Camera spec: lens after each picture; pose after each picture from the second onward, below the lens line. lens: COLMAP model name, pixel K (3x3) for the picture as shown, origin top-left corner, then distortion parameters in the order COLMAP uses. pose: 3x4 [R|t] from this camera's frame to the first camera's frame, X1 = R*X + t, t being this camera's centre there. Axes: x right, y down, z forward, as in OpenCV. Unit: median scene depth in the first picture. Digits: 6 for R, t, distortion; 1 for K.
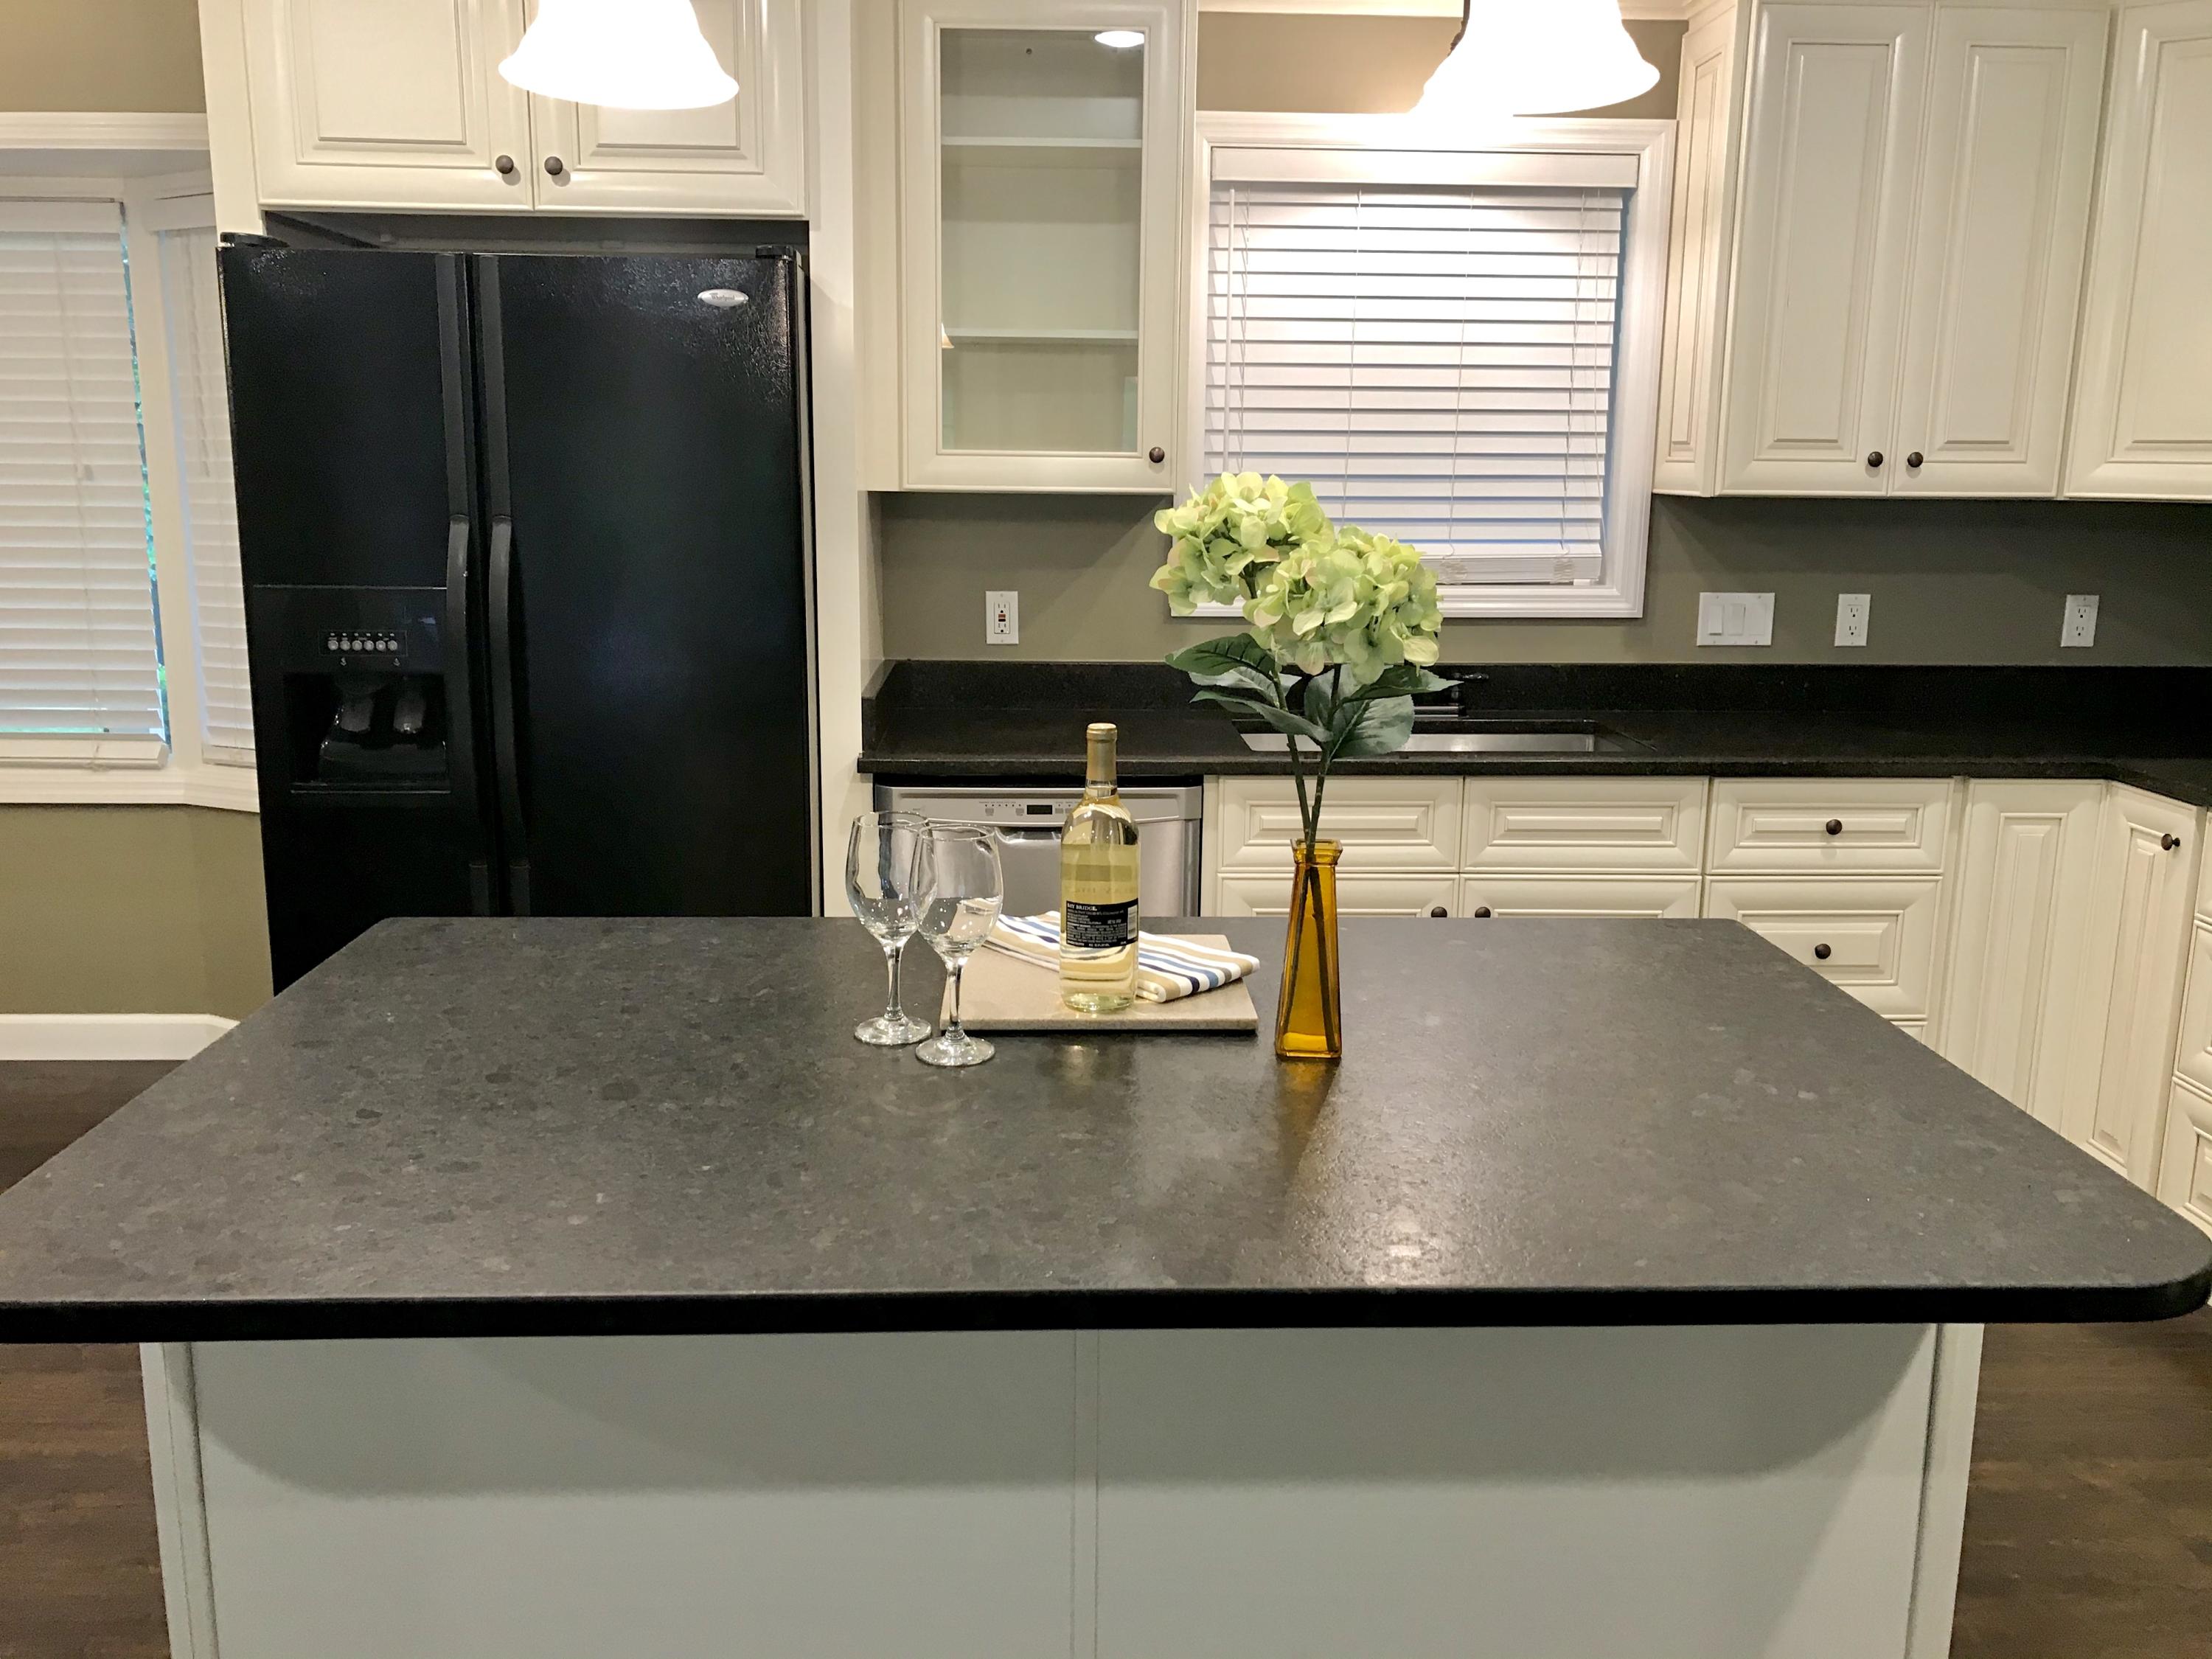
lens RADIAL K [[1824.7, 0, 1106.0], [0, 1824.7, 829.5], [0, 0, 1]] dist [0.031585, -0.002840]
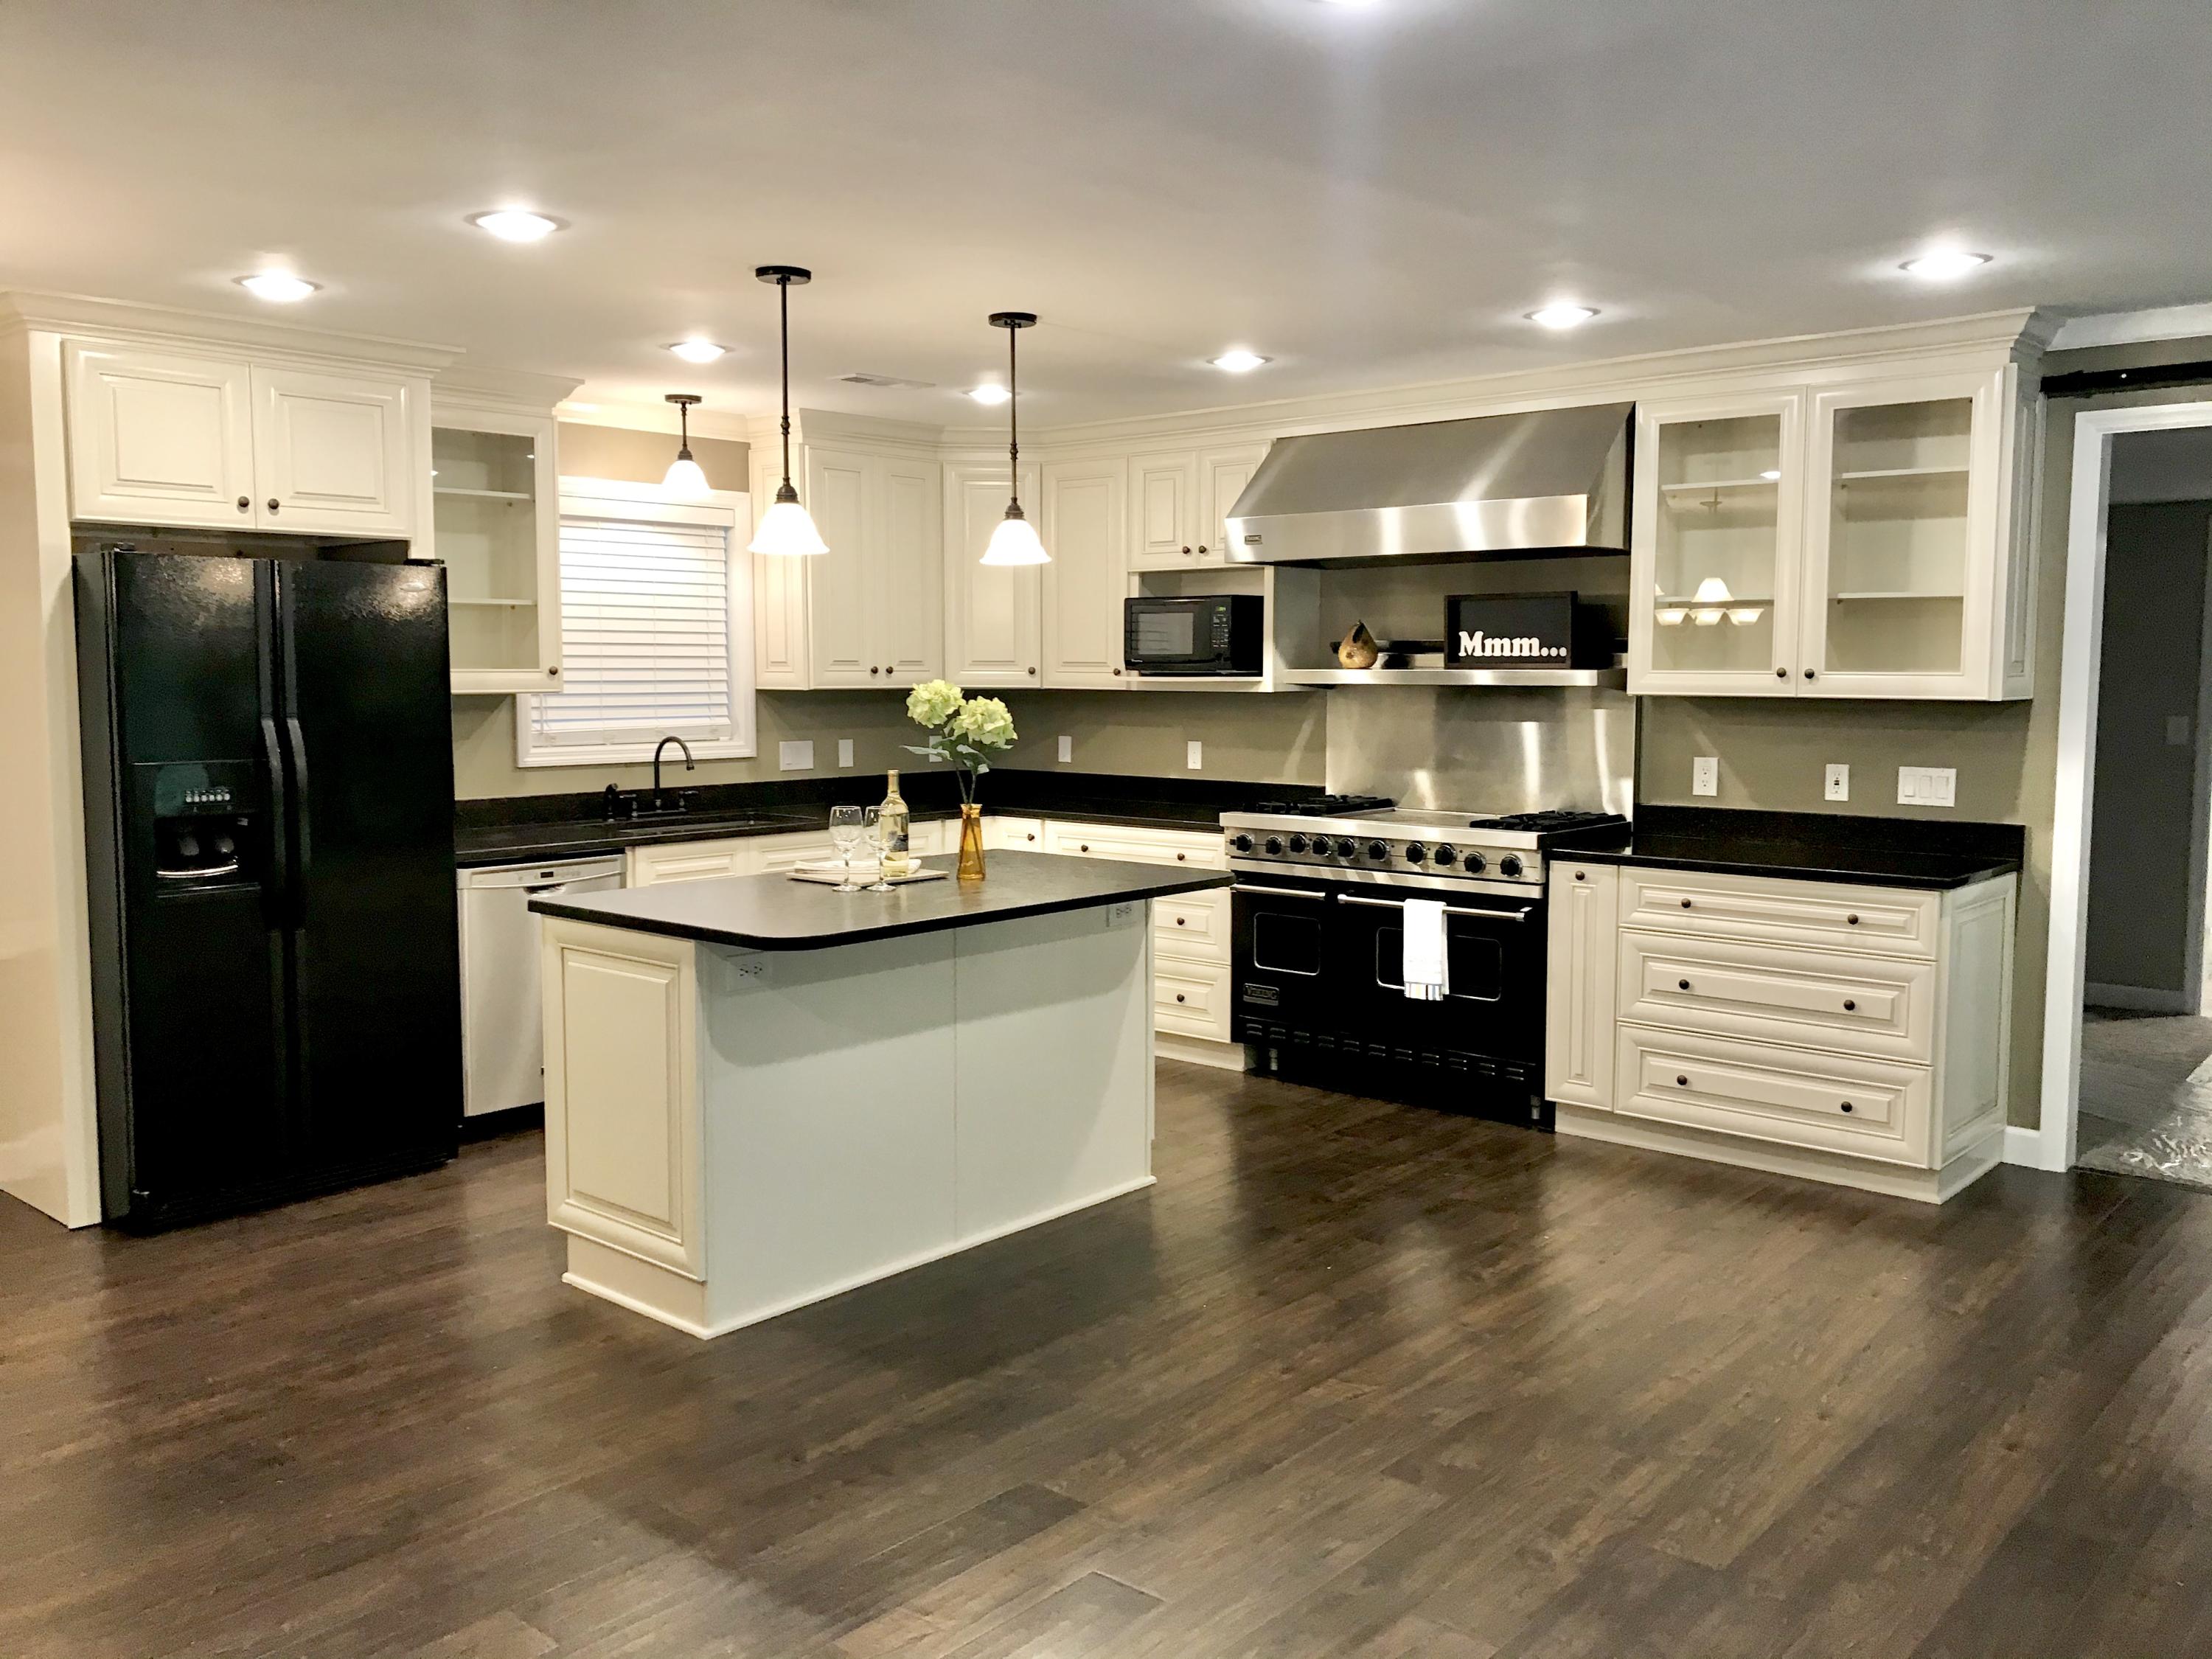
lens RADIAL K [[1824.7, 0, 1106.0], [0, 1824.7, 829.5], [0, 0, 1]] dist [0.031585, -0.002840]
pose [[0.697866, -0.074830, 0.712308, -0.777884], [0.149103, 0.987917, -0.042296, 0.085553], [-0.700536, 0.135724, 0.700591, -0.510232]]
